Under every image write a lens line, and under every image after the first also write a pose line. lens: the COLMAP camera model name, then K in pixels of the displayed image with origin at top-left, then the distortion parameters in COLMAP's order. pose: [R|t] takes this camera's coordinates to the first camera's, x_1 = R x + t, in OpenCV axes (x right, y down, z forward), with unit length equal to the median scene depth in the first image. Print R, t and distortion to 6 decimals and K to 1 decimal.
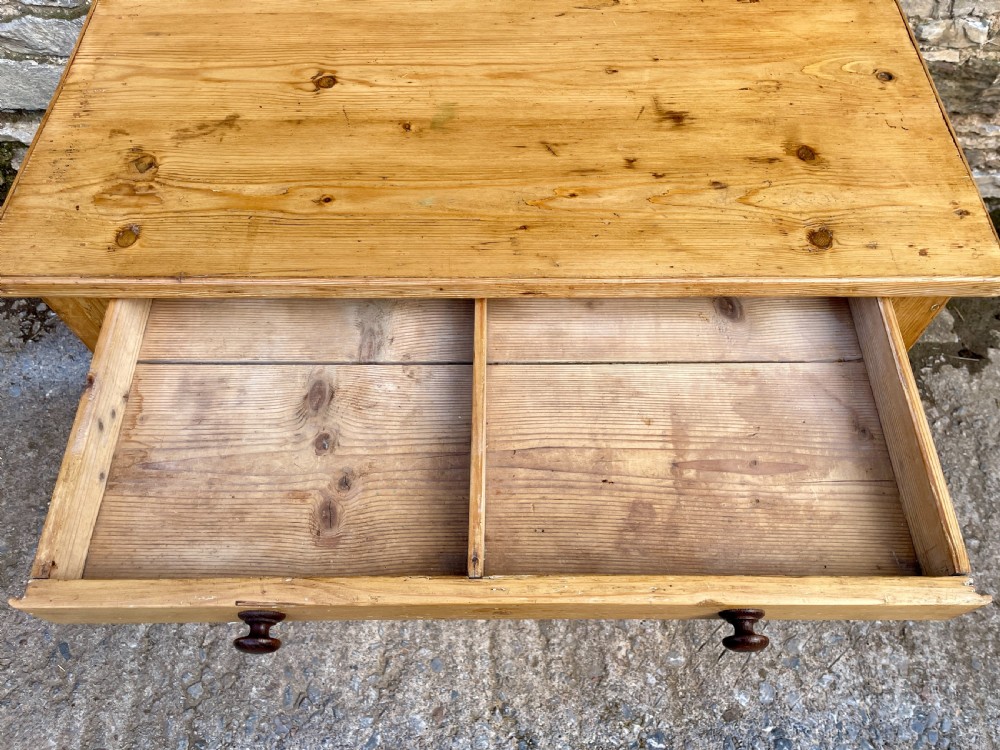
lens RADIAL K [[762.6, 0, 512.9], [0, 762.6, 378.1], [0, 0, 1]] dist [0.082493, -0.113591]
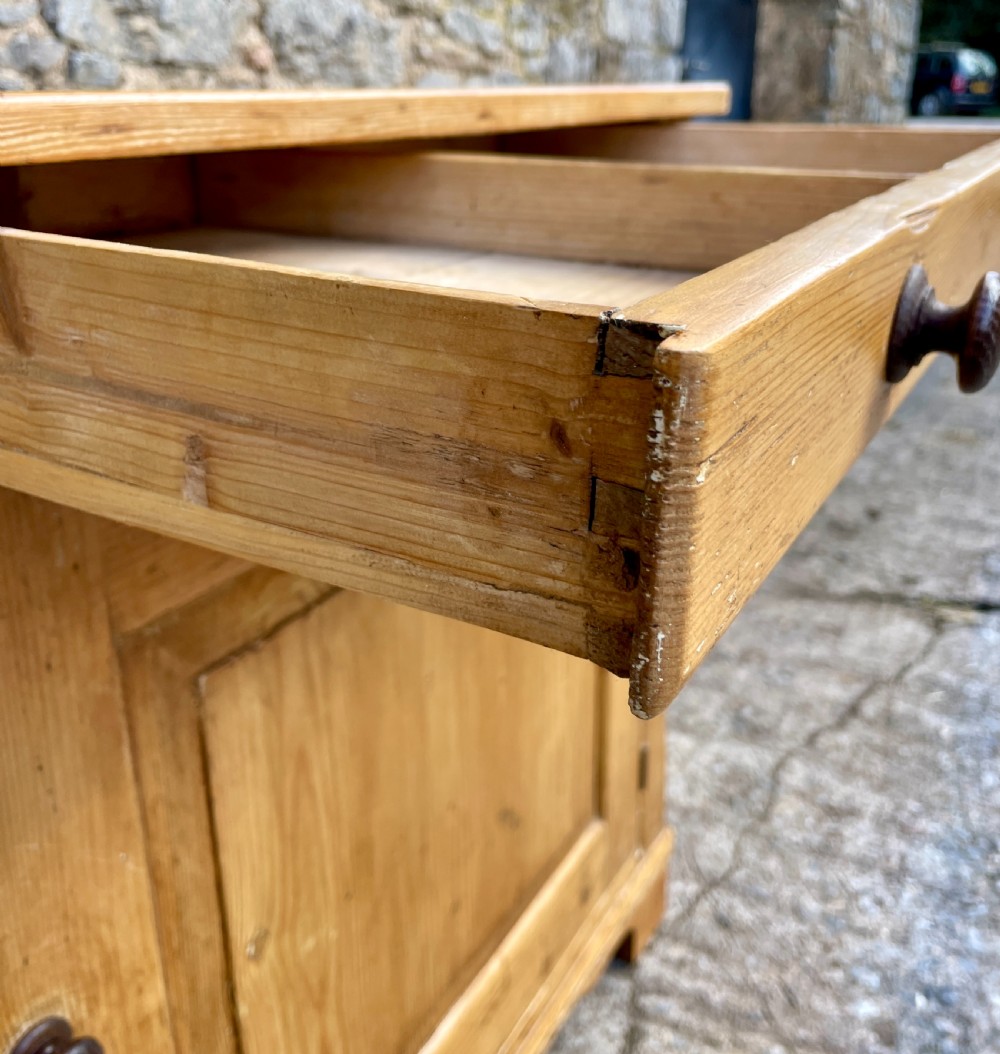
lens RADIAL K [[1055.8, 0, 490.5], [0, 1055.8, 449.0], [0, 0, 1]] dist [-0.021214, 0.000000]
pose [[0.511722, -0.289500, 0.808907, -0.391694], [0.749097, 0.611382, -0.255078, 0.143821], [-0.420707, 0.736479, 0.529721, 0.387353]]
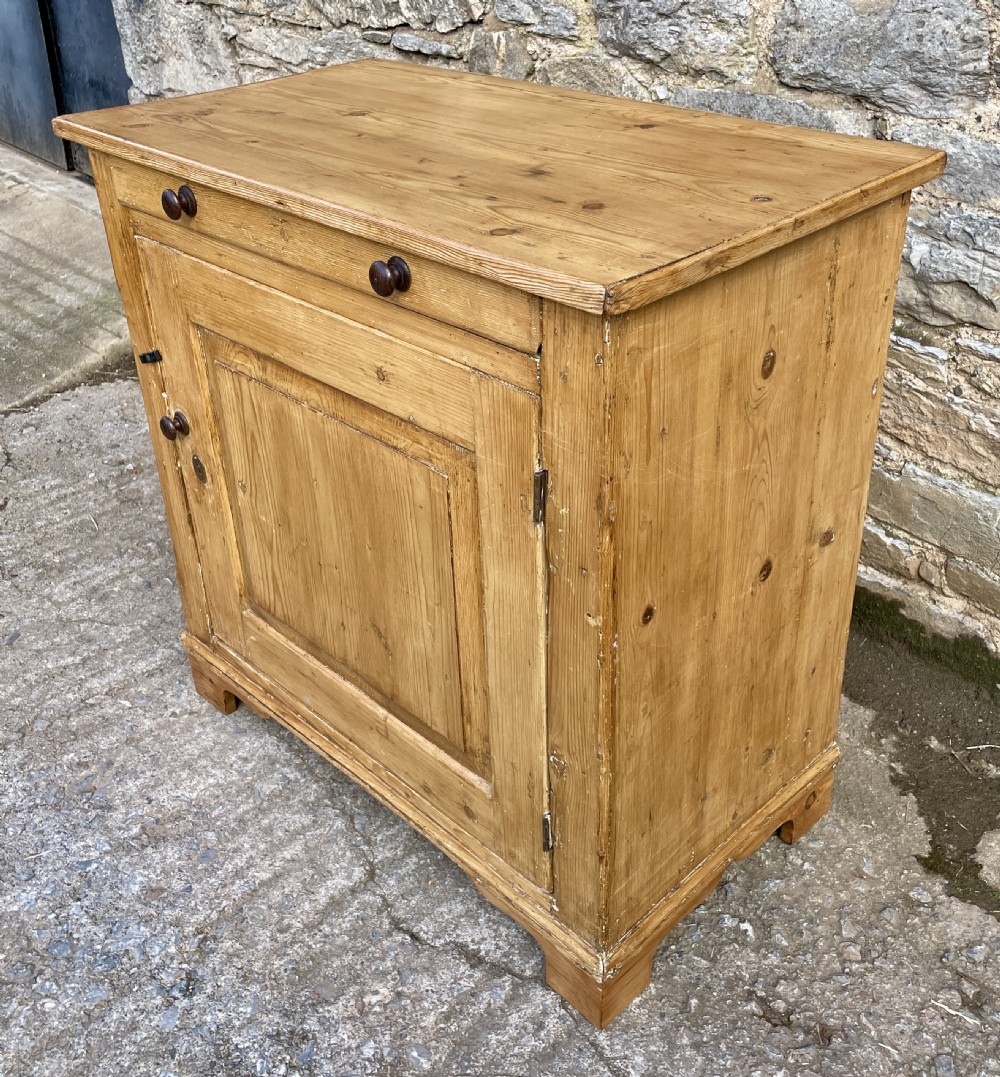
lens RADIAL K [[1173.0, 0, 499.7], [0, 1173.0, 465.1], [0, 0, 1]] dist [0.045434, 0.000000]
pose [[0.694323, 0.321690, -0.643763, 0.762728], [-0.598842, 0.754370, -0.268913, 0.232071], [0.399129, 0.572225, 0.716418, 0.059362]]
